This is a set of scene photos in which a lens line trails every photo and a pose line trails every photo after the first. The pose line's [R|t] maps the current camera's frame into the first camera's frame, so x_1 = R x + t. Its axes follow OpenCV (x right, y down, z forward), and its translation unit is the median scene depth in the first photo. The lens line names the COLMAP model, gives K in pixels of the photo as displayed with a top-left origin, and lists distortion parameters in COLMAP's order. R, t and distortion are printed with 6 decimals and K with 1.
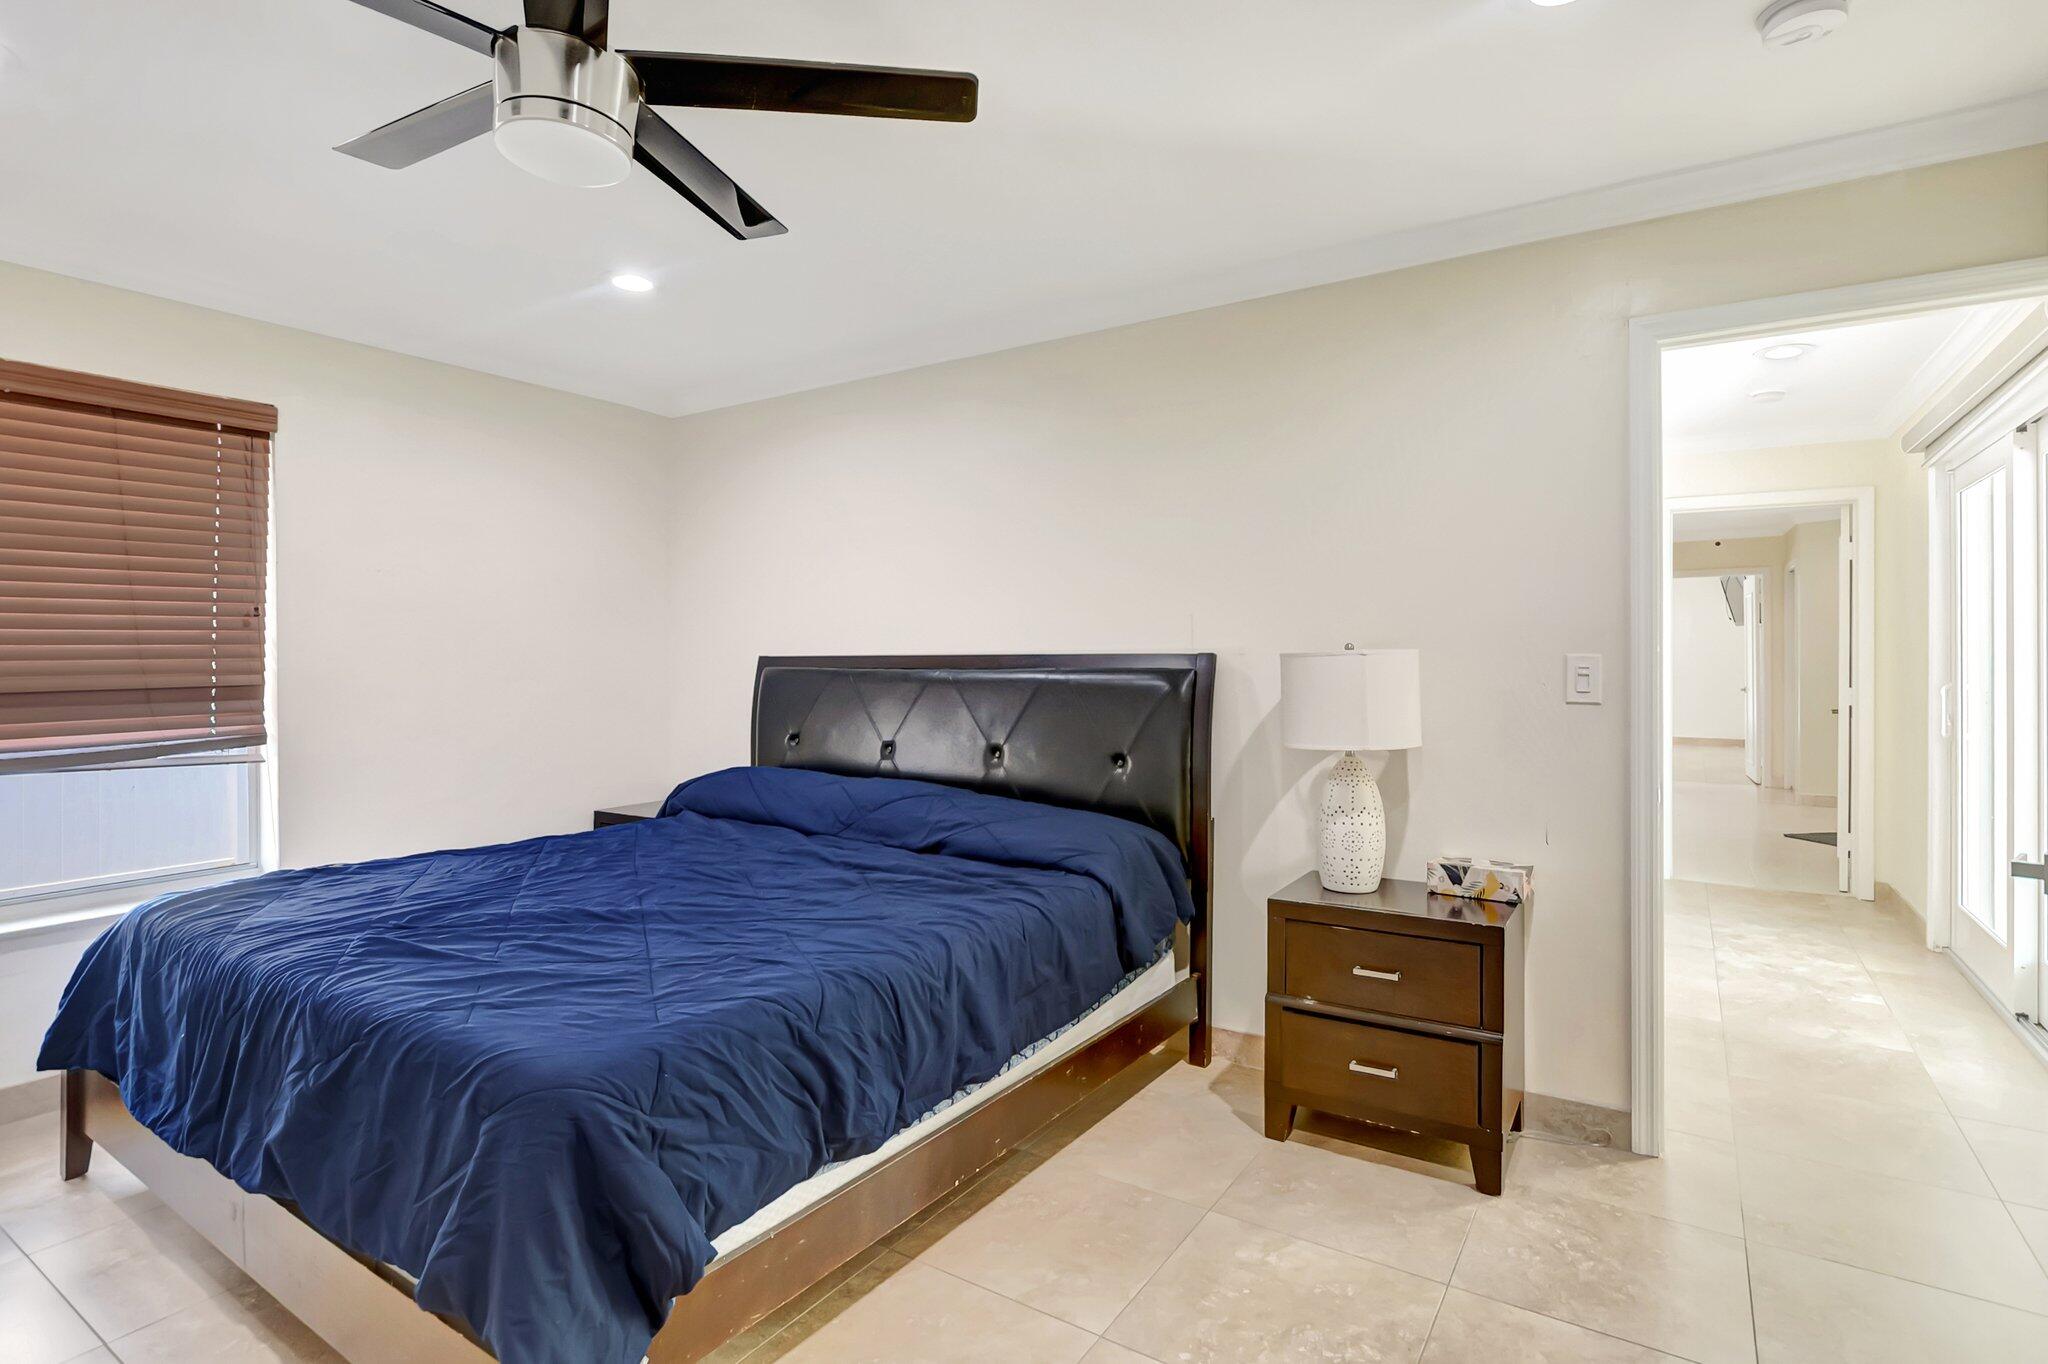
lens RADIAL K [[1016.9, 0, 1020.5], [0, 1016.9, 674.3], [0, 0, 1]] dist [0.000360, 0.000102]
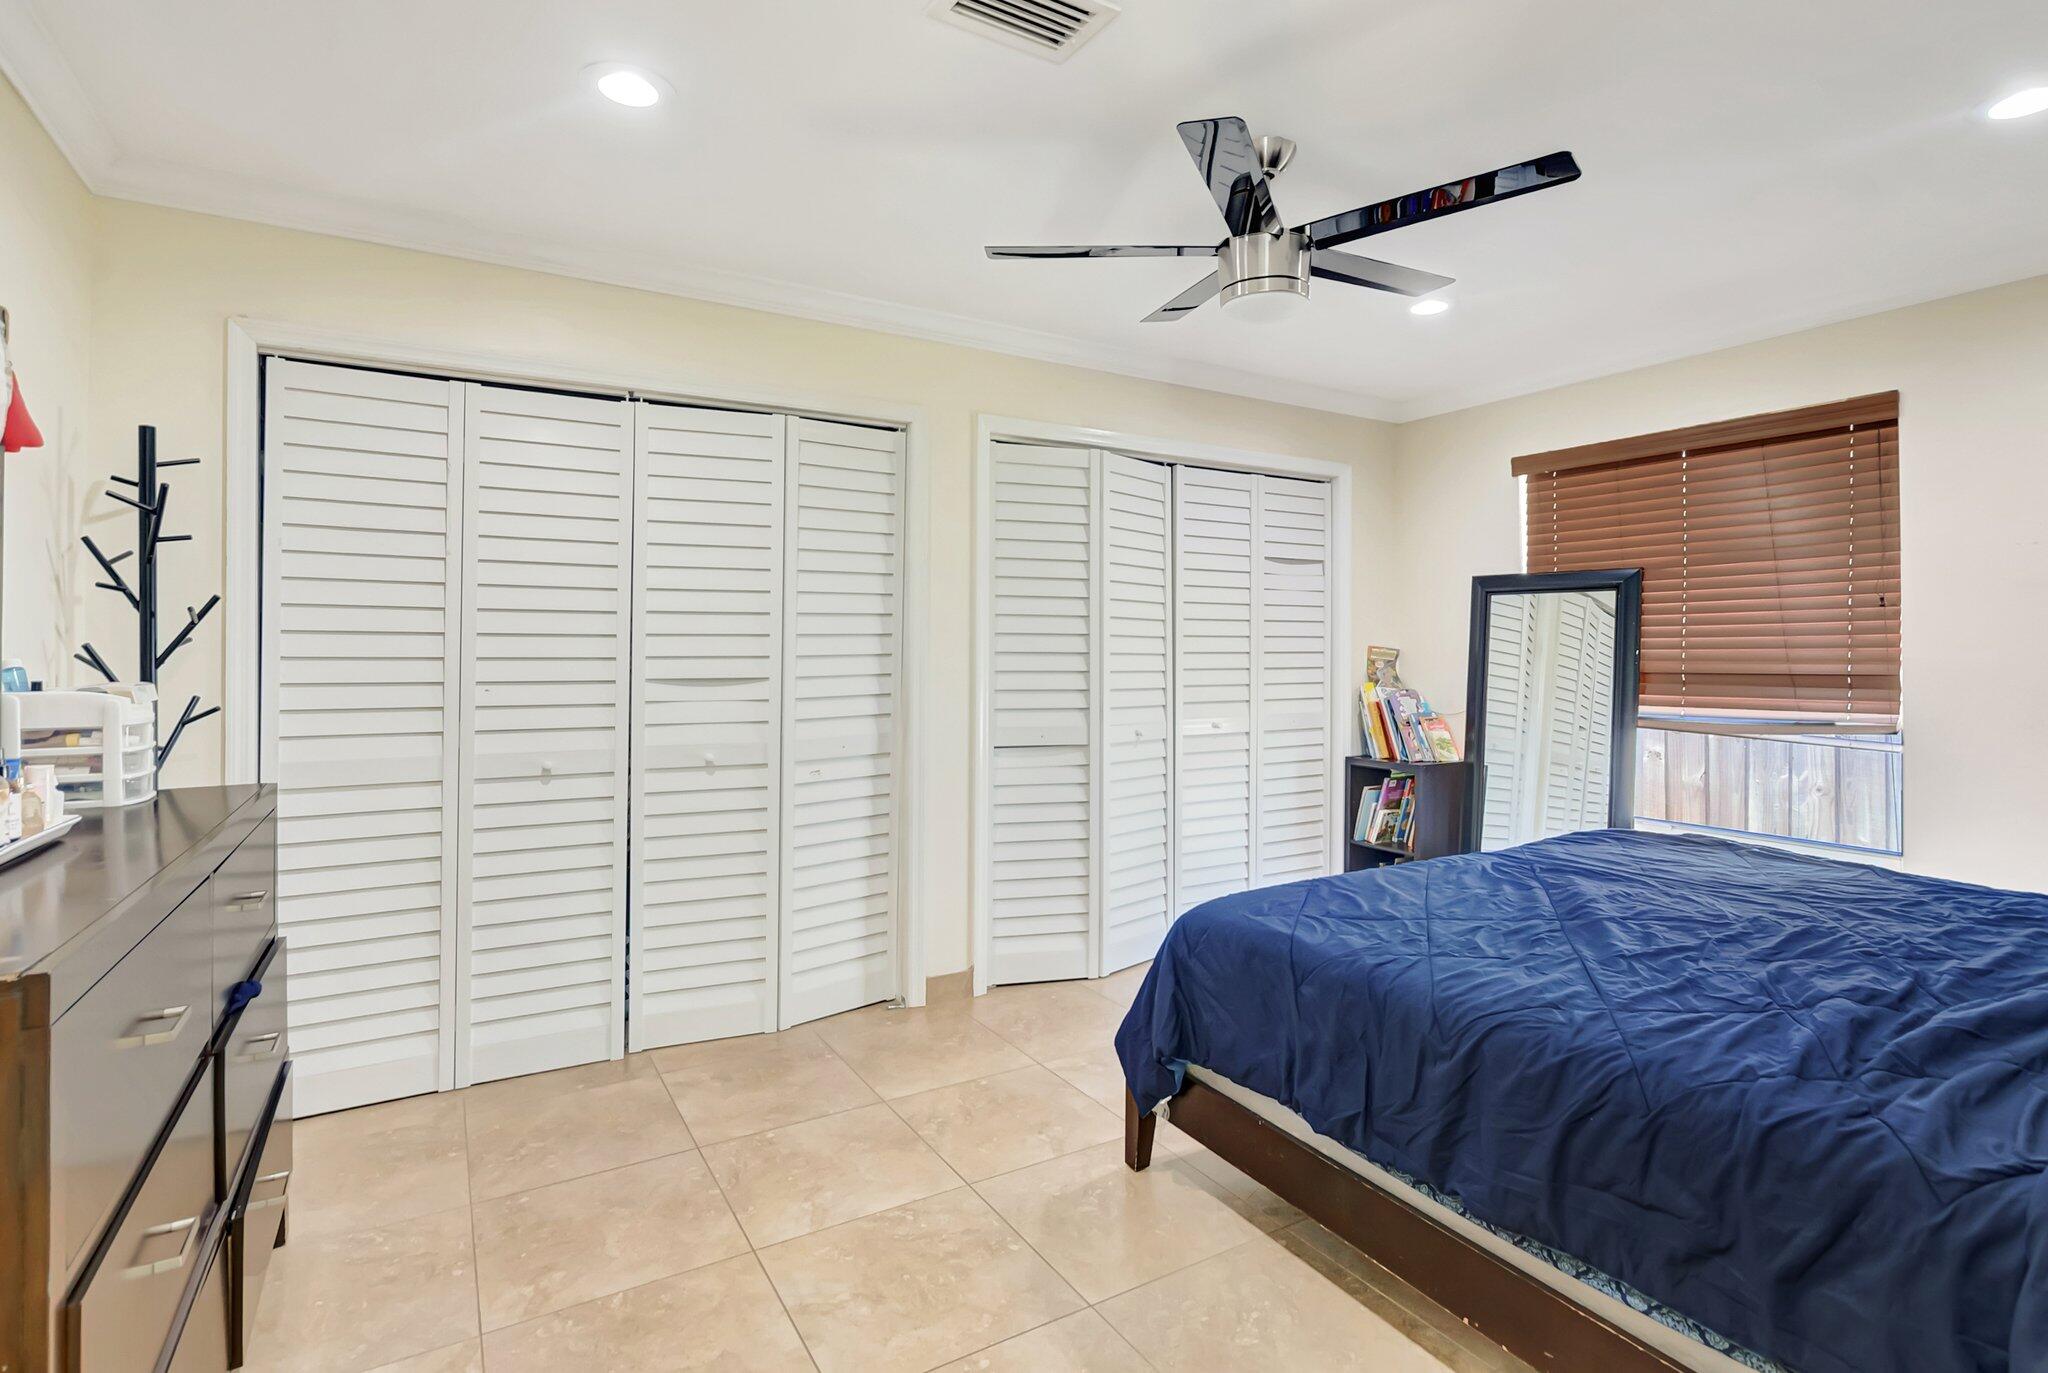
lens RADIAL K [[1016.9, 0, 1022.5], [0, 1016.9, 664.9], [0, 0, 1]] dist [0.000360, 0.000102]
pose [[-0.443561, 0.018029, -0.896063, 0.555735], [-0.007894, 0.999680, 0.024022, -0.017166], [0.896210, 0.017729, -0.443276, 0.724195]]
